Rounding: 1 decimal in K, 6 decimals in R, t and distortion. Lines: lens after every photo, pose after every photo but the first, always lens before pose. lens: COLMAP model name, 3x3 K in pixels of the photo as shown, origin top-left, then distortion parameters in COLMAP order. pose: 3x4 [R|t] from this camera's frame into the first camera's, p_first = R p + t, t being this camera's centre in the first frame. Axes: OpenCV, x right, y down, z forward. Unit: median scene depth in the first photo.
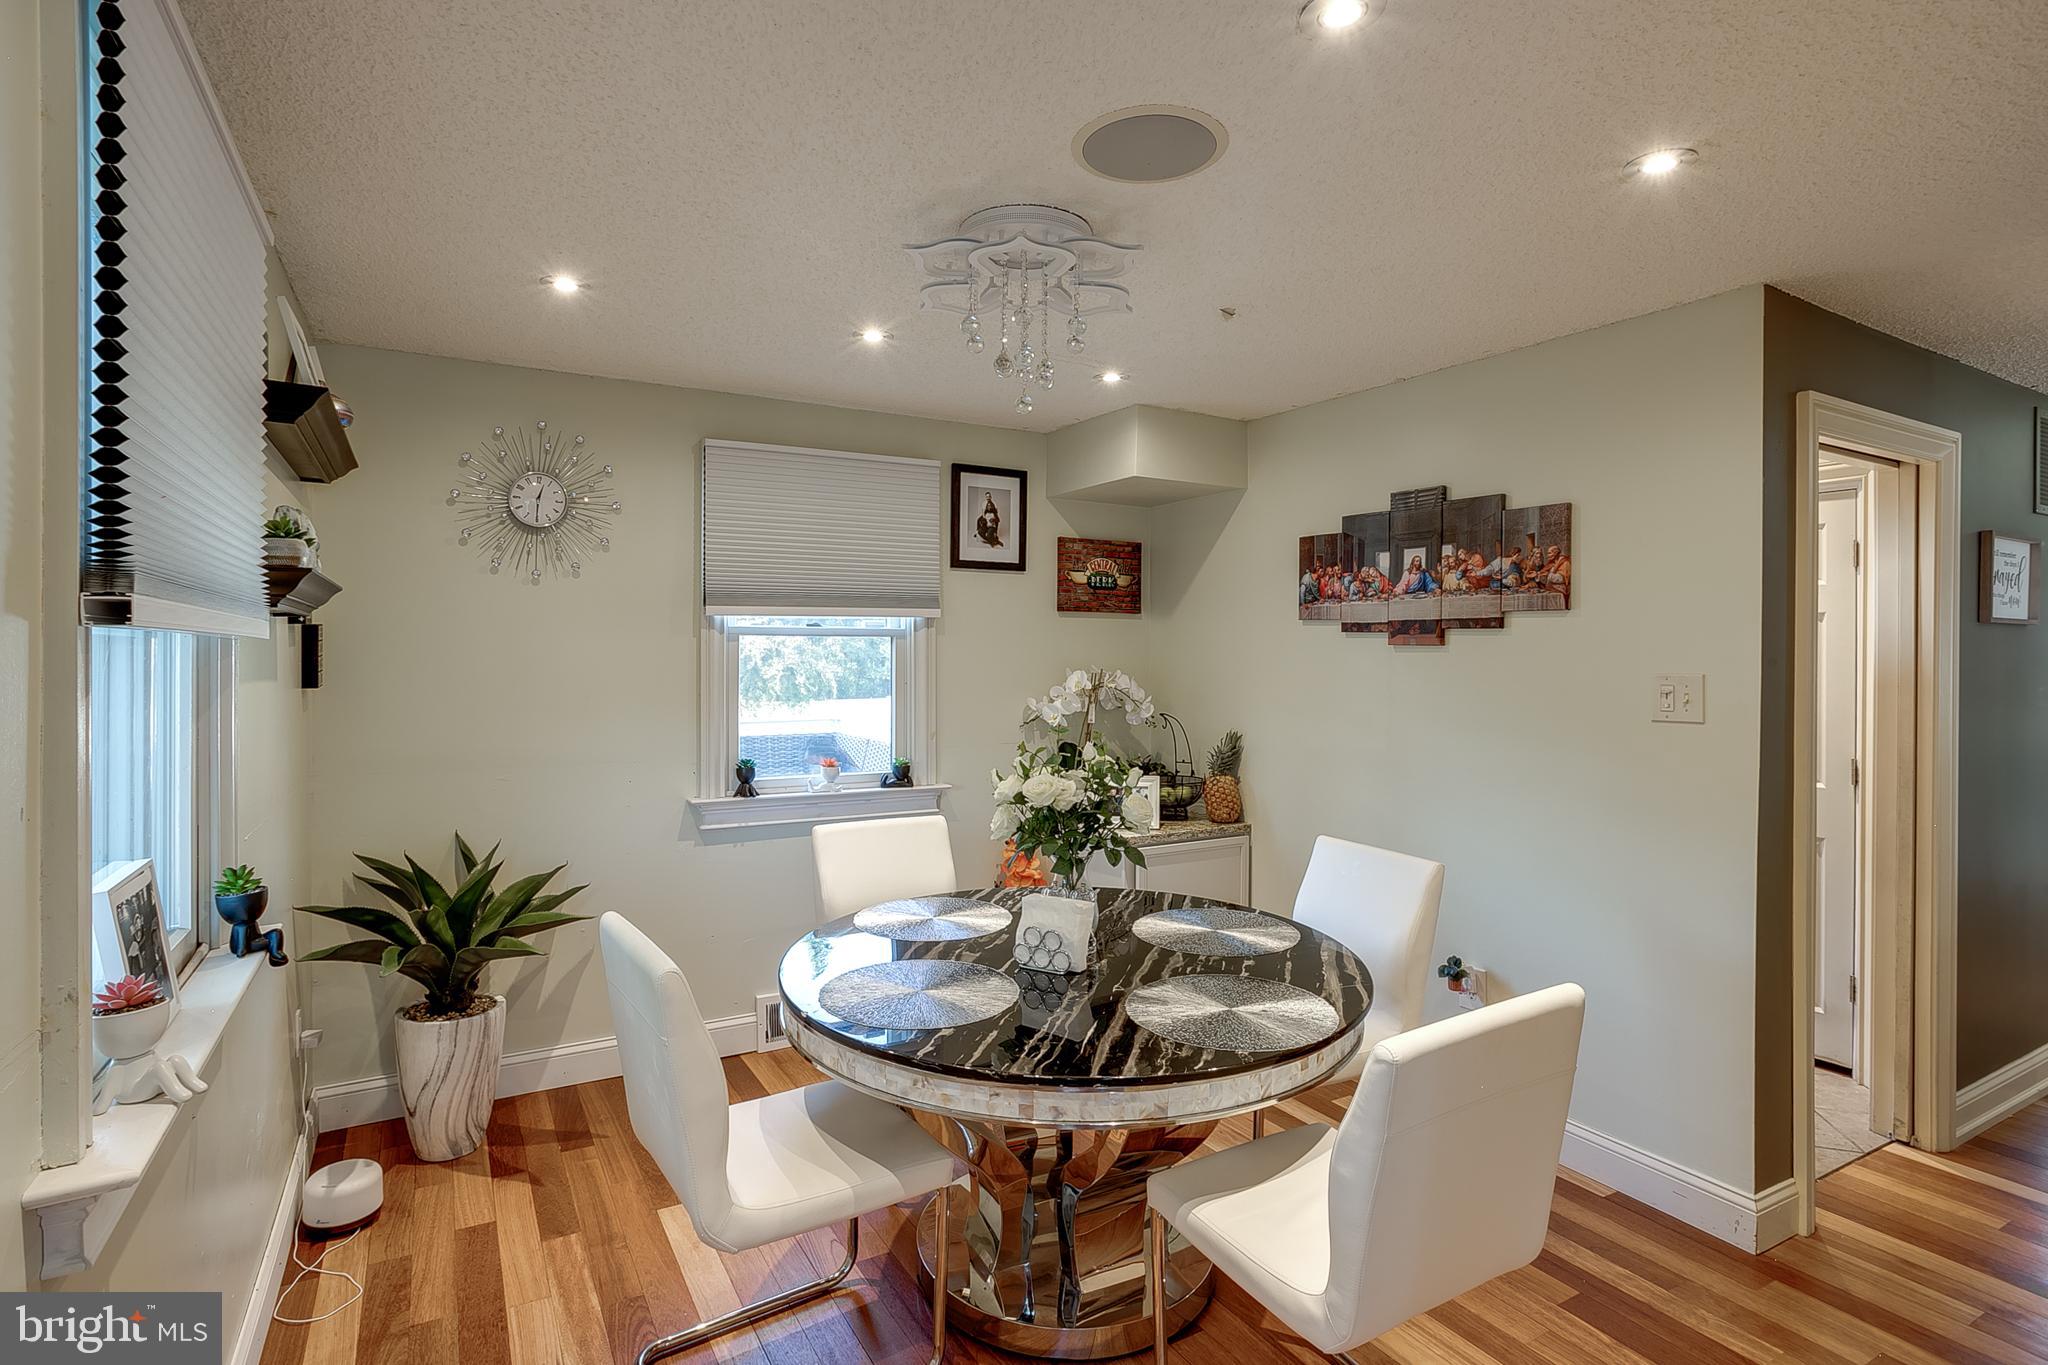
lens RADIAL K [[1001.1, 0, 1006.2], [0, 1001.1, 667.7], [0, 0, 1]] dist [-0.042902, 0.021122]
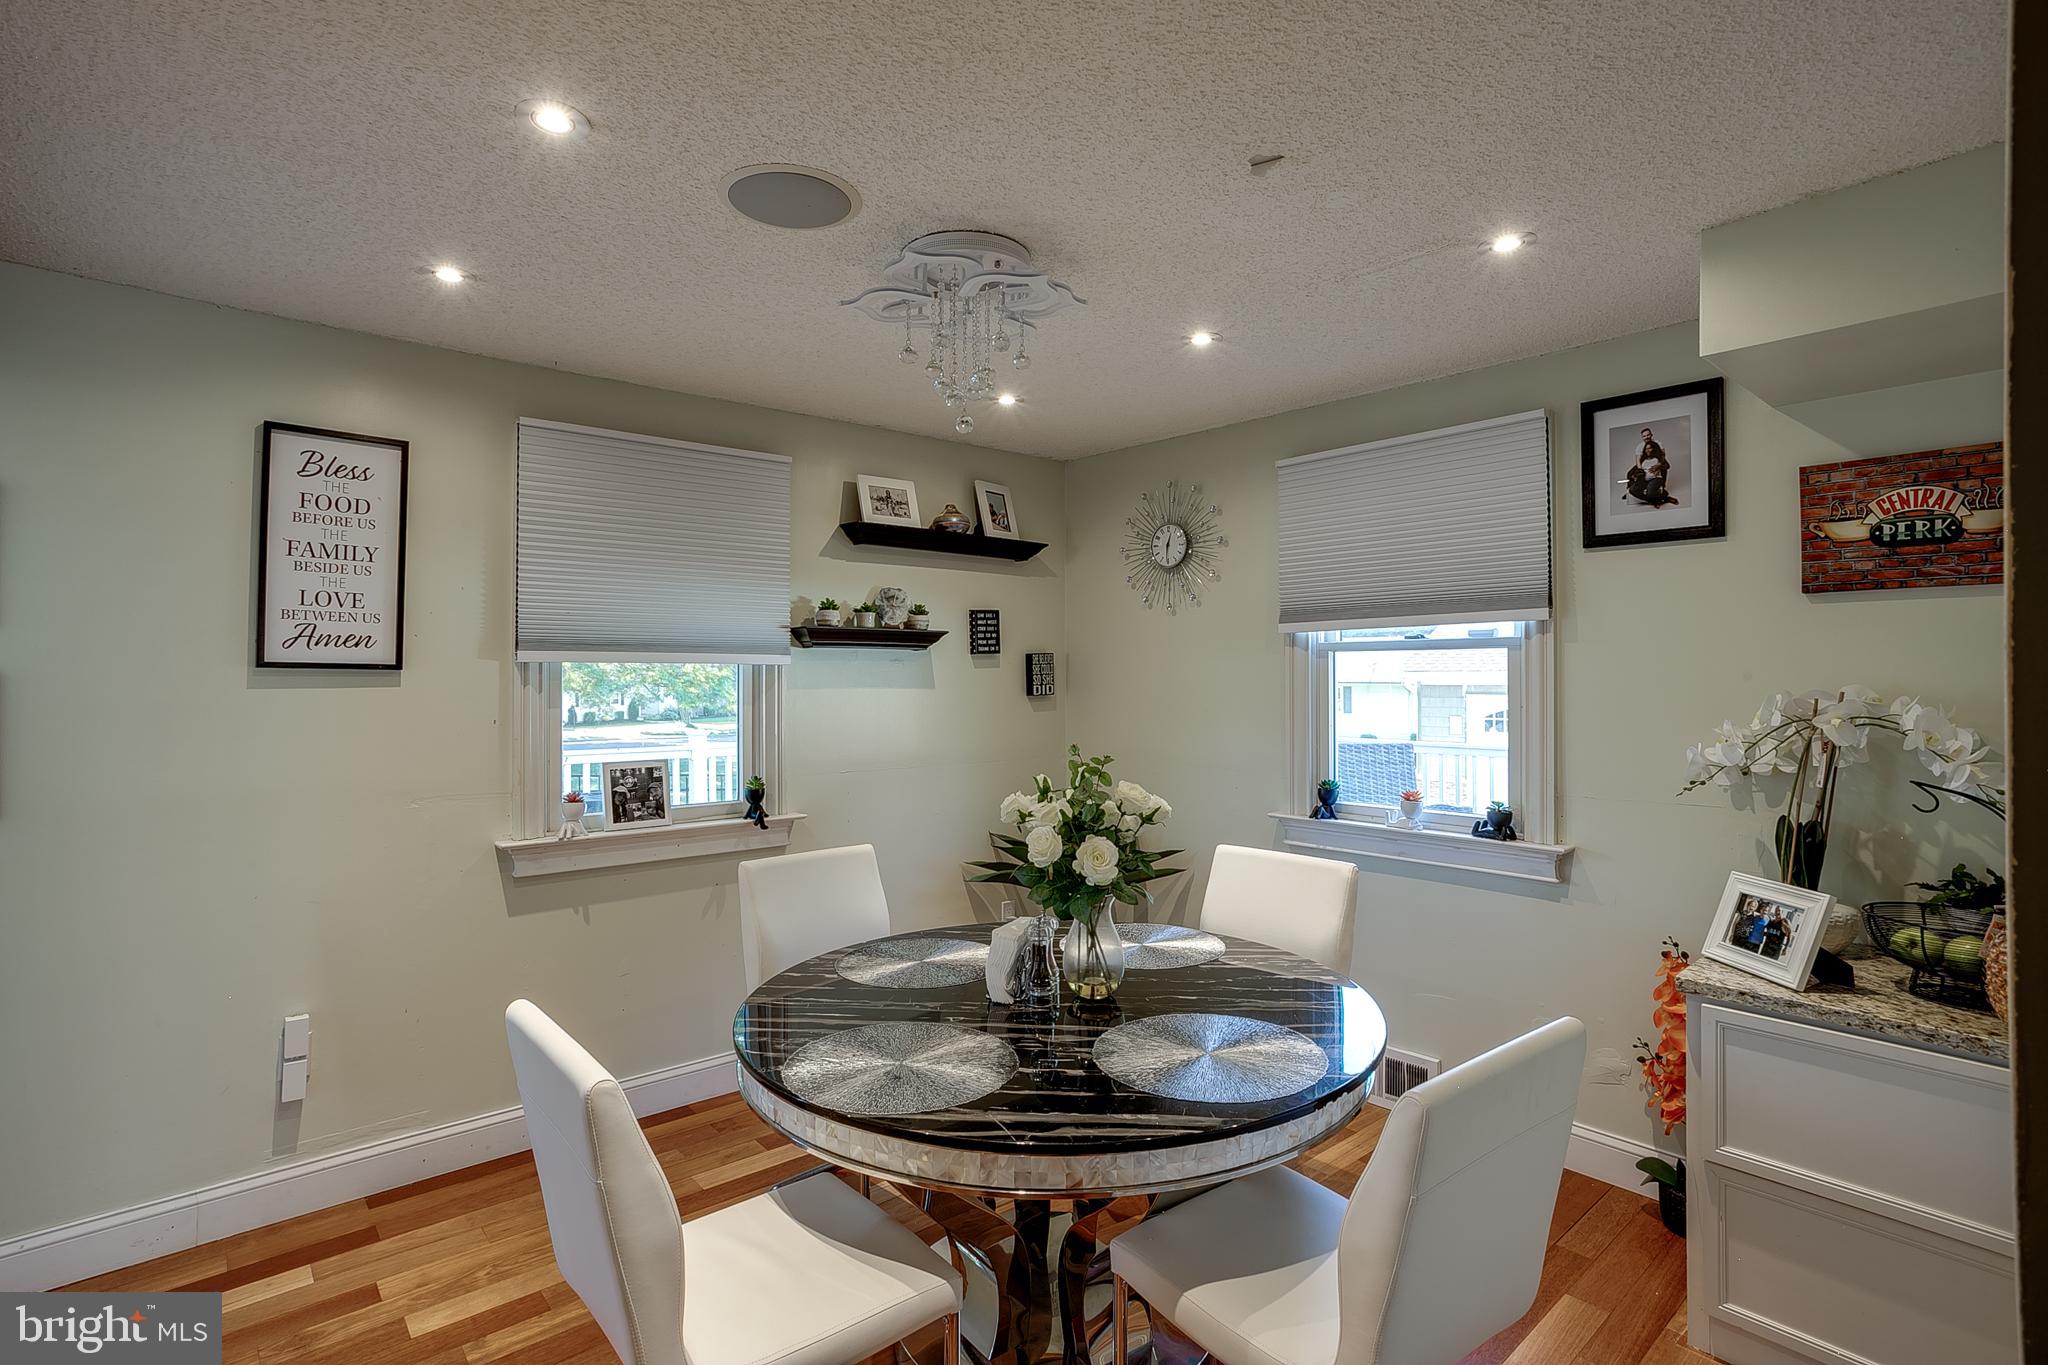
lens RADIAL K [[1001.1, 0, 1010.8], [0, 1001.1, 676.5], [0, 0, 1]] dist [-0.042902, 0.021122]
pose [[0.191471, -0.001420, -0.981497, 0.564975], [-0.008402, 0.999960, -0.003086, -0.002213], [0.981462, 0.008838, 0.191451, 0.461893]]
